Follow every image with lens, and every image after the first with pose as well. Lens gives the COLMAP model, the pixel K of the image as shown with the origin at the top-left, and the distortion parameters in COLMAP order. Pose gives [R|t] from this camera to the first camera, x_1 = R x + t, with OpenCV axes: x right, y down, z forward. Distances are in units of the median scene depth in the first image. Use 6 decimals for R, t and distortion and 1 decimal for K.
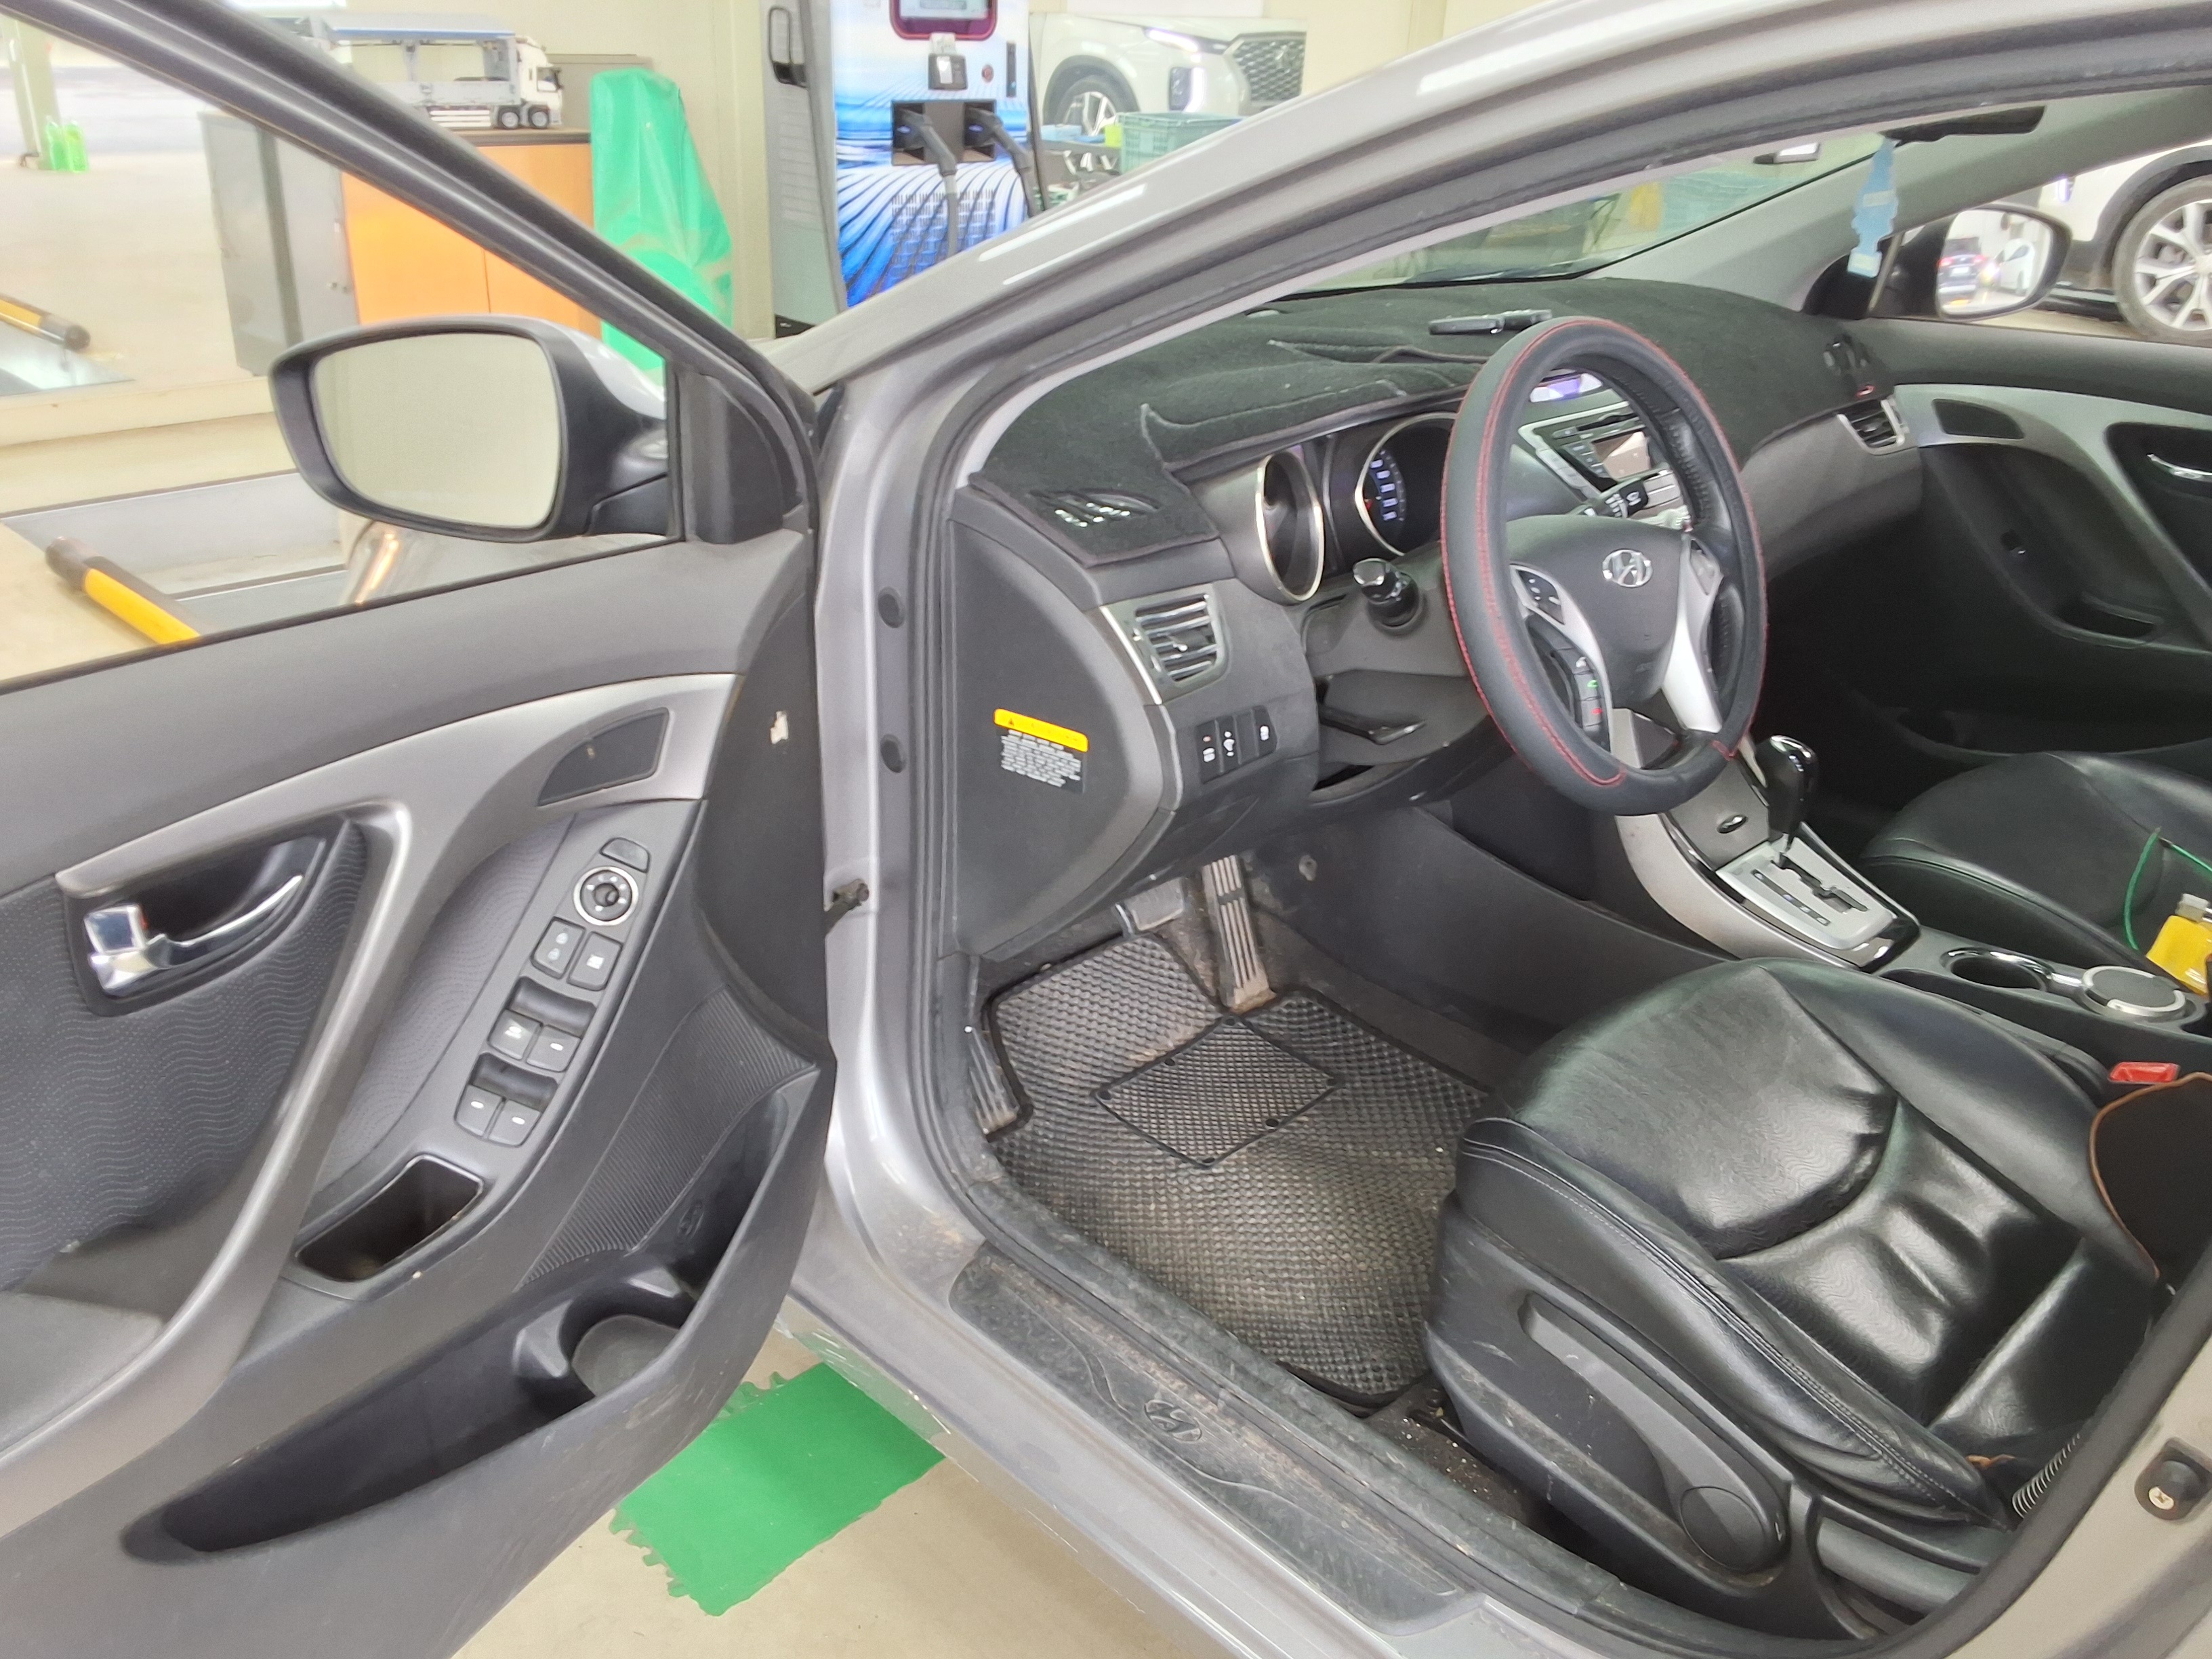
lens RADIAL K [[1794.2, 0, 1086.4], [0, 1794.2, 823.1], [0, 0, 1]] dist [0.091581, -0.122411]
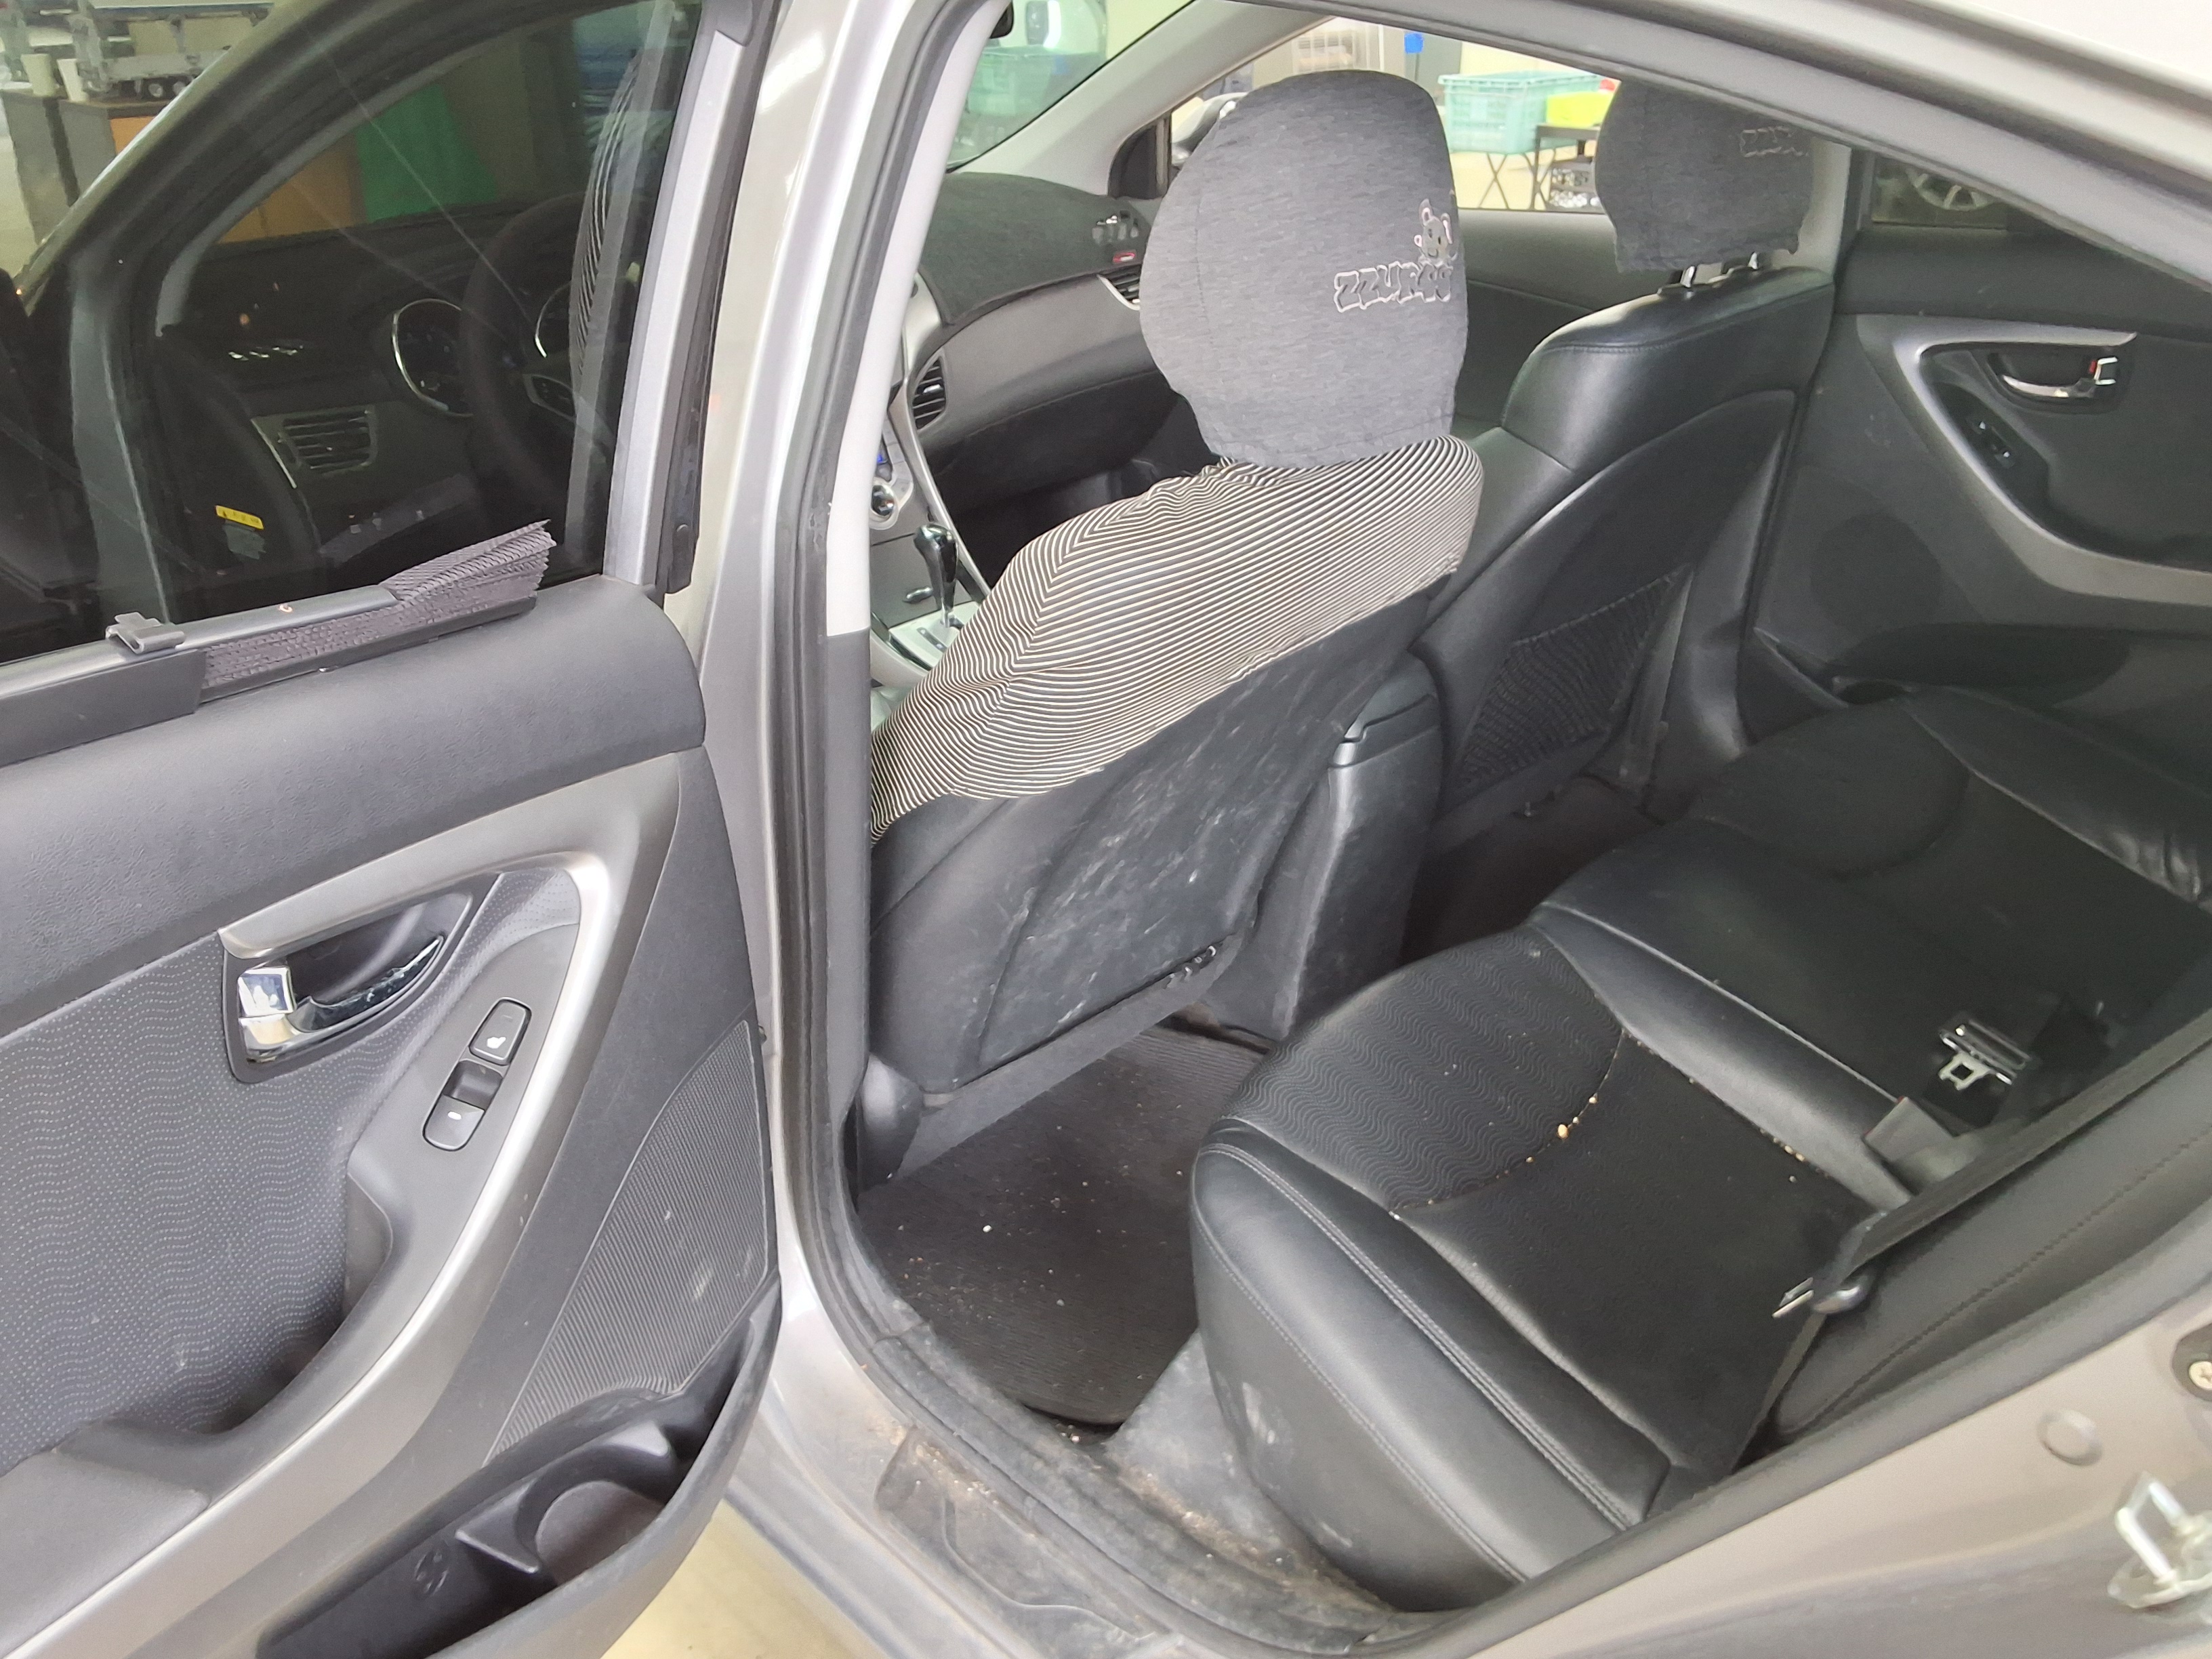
lens RADIAL K [[1794.2, 0, 1086.4], [0, 1794.2, 823.1], [0, 0, 1]] dist [0.091581, -0.122411]
pose [[0.998984, -0.043071, -0.013266, 0.397824], [0.043437, 0.998644, 0.028682, 0.105757], [0.012012, -0.029229, 0.999501, -0.223929]]
